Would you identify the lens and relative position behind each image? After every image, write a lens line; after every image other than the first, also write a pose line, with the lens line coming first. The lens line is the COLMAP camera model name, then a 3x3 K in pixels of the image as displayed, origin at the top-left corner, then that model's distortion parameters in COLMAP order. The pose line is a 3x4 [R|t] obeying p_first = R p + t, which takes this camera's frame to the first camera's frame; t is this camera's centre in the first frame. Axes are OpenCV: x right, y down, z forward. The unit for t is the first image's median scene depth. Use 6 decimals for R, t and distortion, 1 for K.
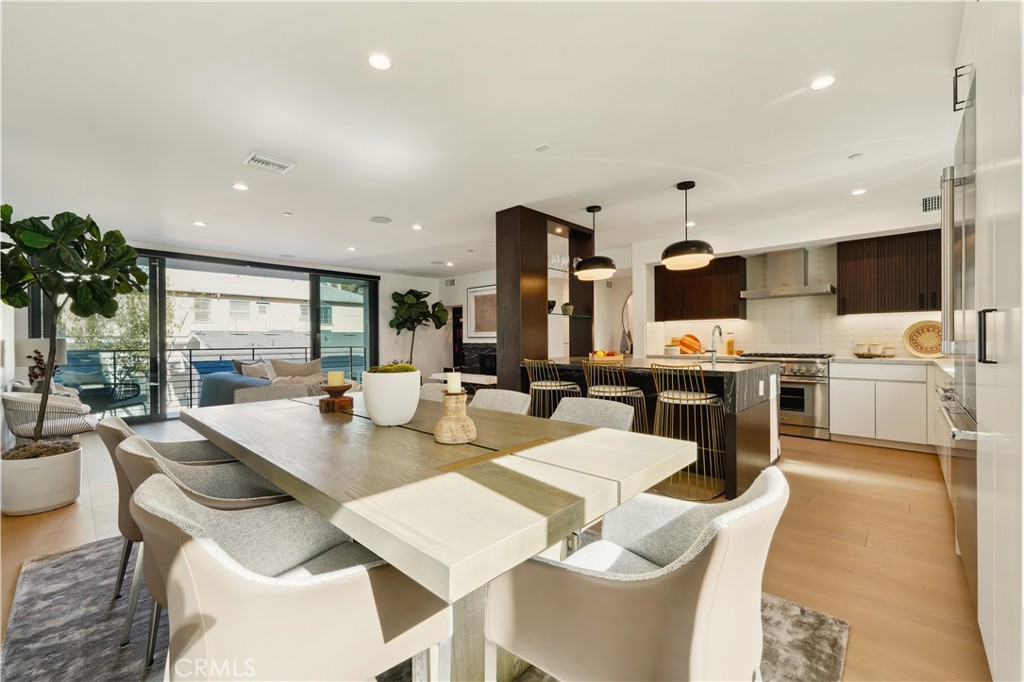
lens RADIAL K [[412.2, 0, 518.9], [0, 412.2, 341.1], [0, 0, 1]] dist [-0.006430, -0.002277]
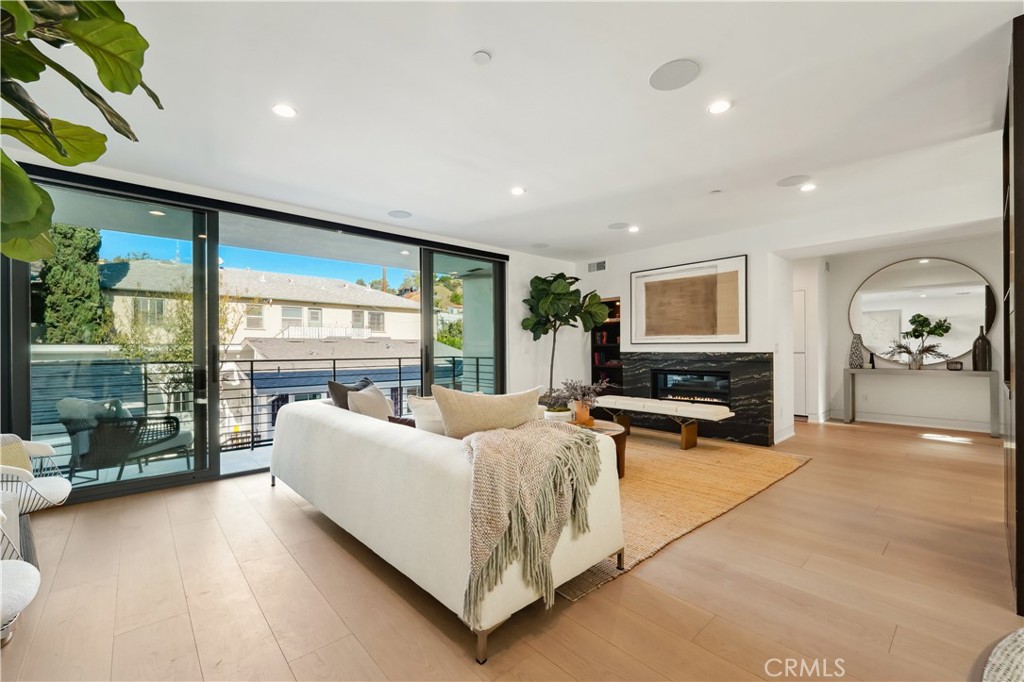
lens RADIAL K [[412.2, 0, 519.2], [0, 412.2, 354.6], [0, 0, 1]] dist [-0.006430, -0.002277]
pose [[0.996849, 0.001319, -0.079313, -0.251748], [-0.000320, 0.999921, 0.012602, 0.000439], [0.079324, -0.012537, 0.996770, 0.293840]]
